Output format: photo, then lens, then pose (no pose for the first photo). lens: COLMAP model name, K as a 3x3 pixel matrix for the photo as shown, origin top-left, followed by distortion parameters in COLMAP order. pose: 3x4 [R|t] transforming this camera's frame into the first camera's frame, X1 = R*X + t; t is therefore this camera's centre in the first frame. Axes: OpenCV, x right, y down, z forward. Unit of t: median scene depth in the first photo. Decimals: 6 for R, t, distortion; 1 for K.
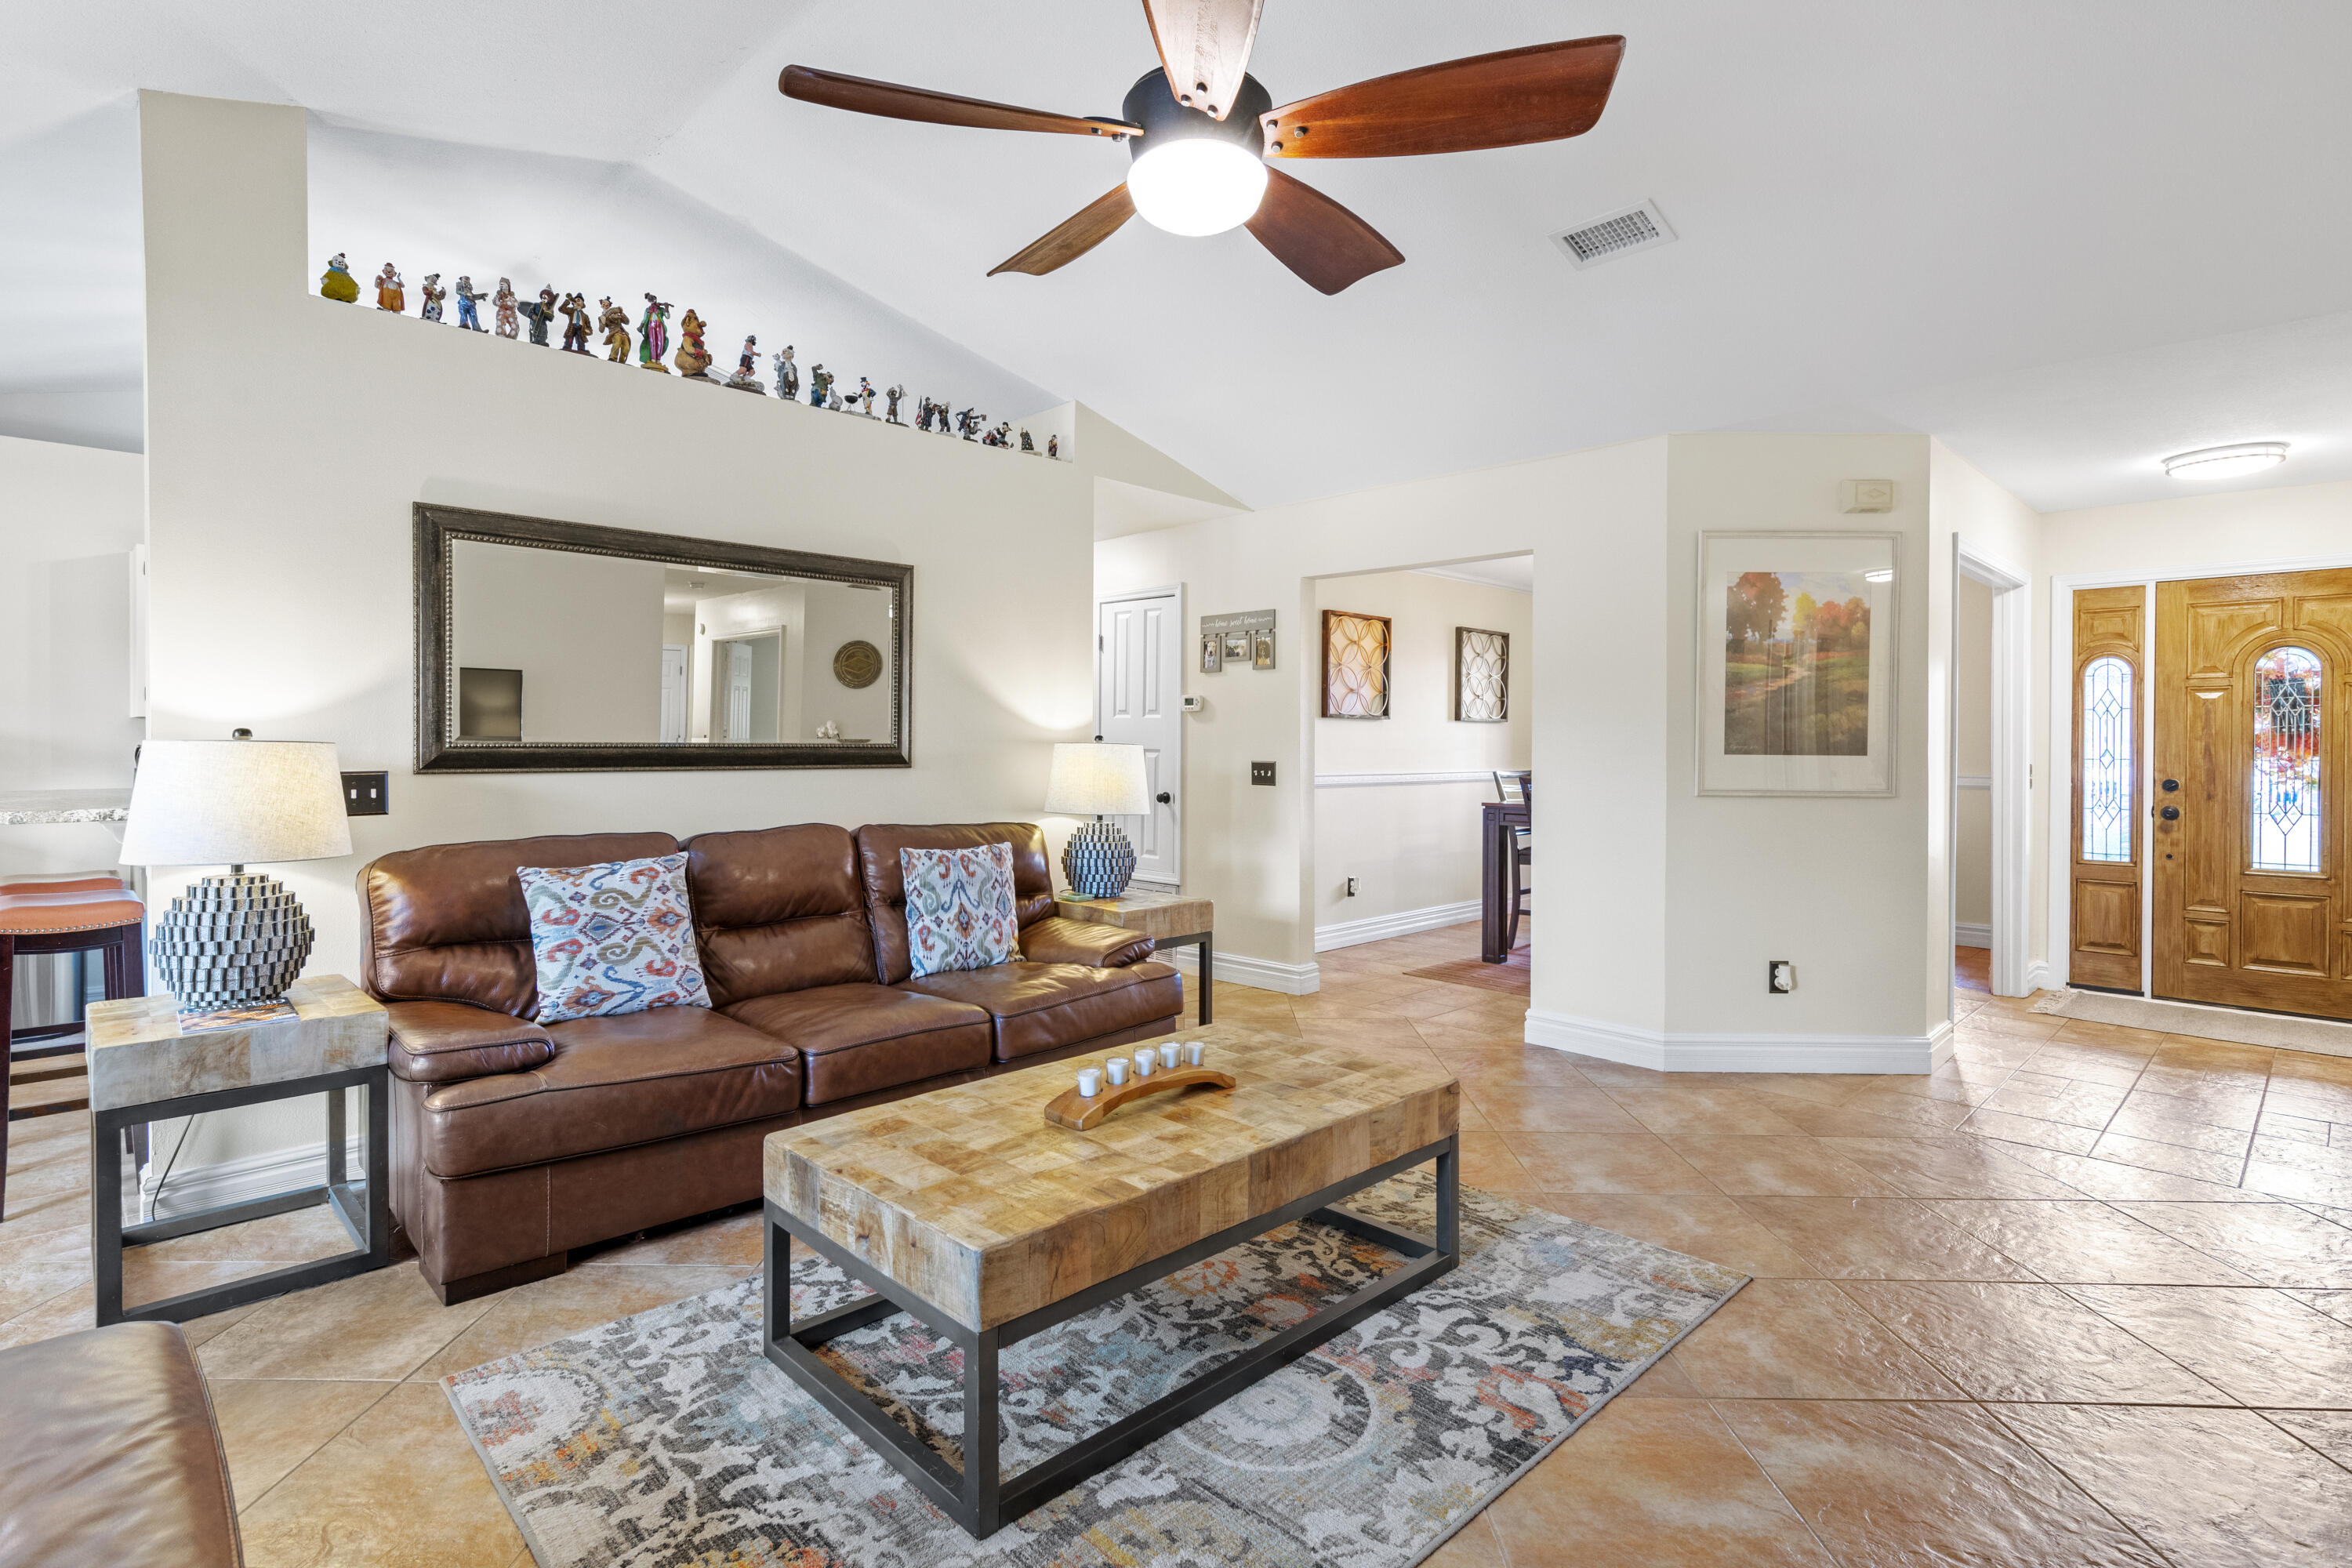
lens RADIAL K [[1131.9, 0, 1202.7], [0, 1131.9, 740.1], [0, 0, 1]] dist [0.014301, -0.001639]
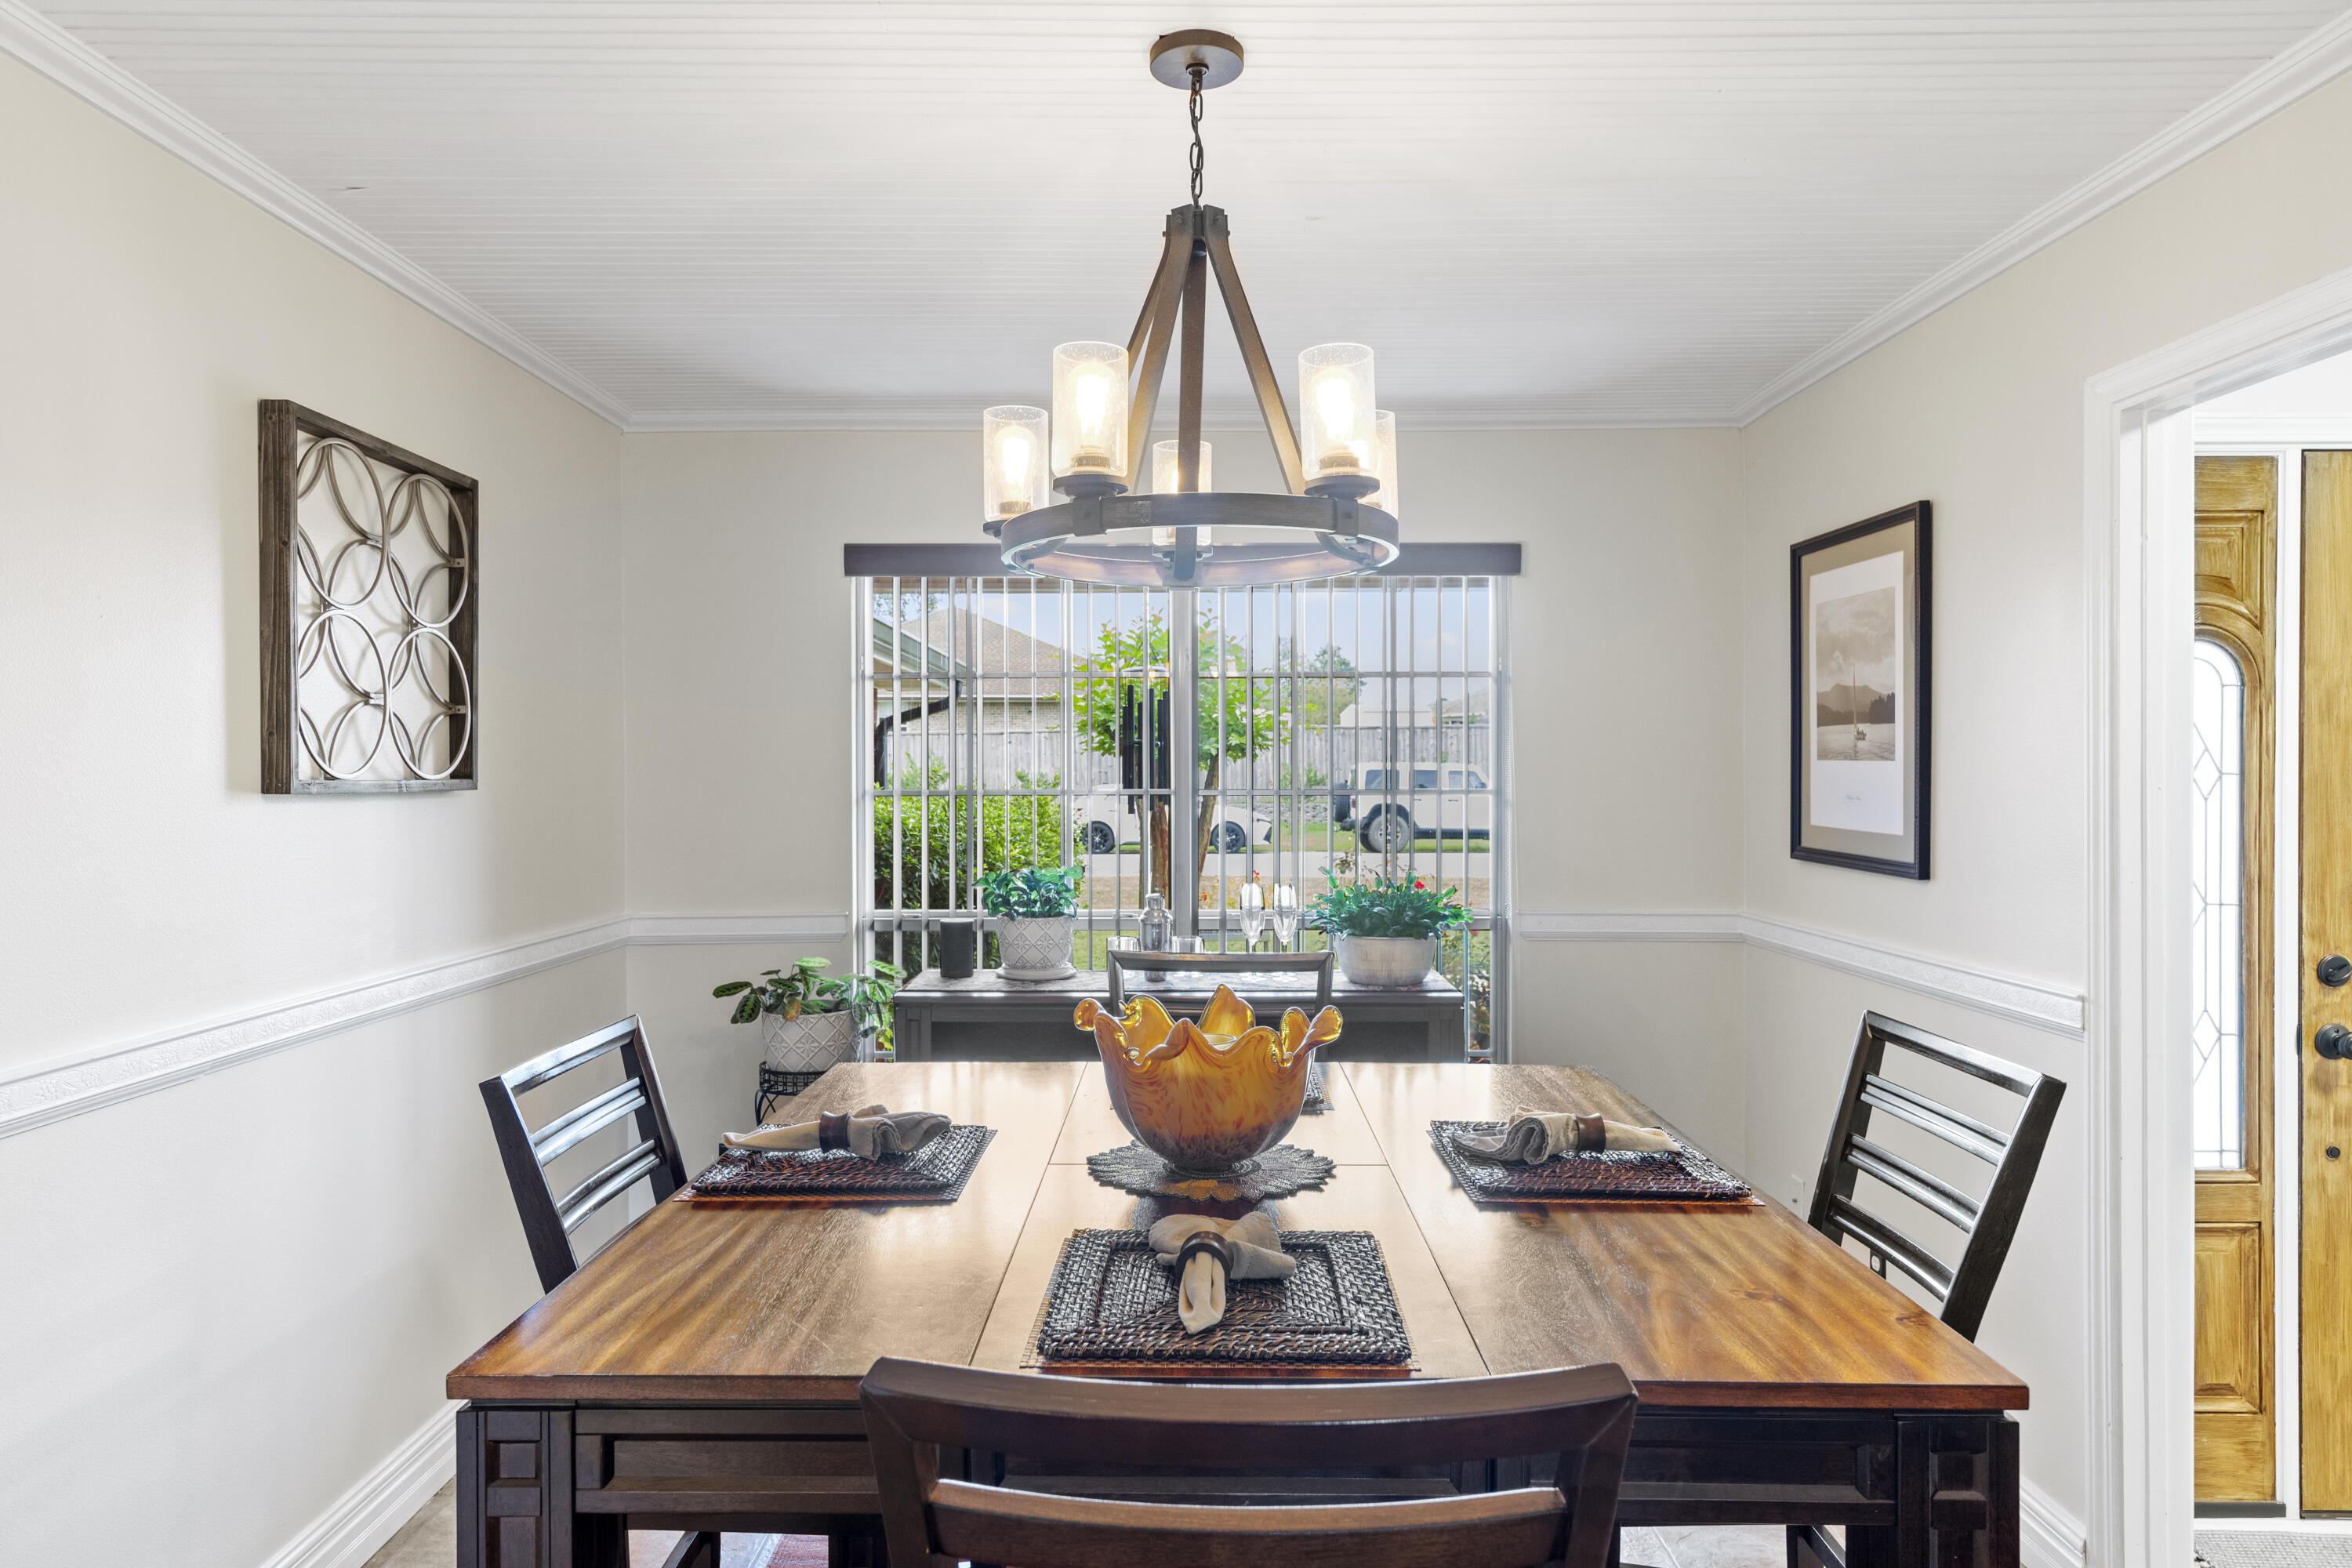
lens RADIAL K [[1445.4, 0, 1150.6], [0, 1445.4, 780.9], [0, 0, 1]] dist [0.002306, 0.001875]
pose [[0.727587, -0.010716, 0.685932, 0.148515], [0.003521, 0.999923, 0.011887, -0.022862], [-0.686007, -0.006234, 0.727569, 0.643048]]
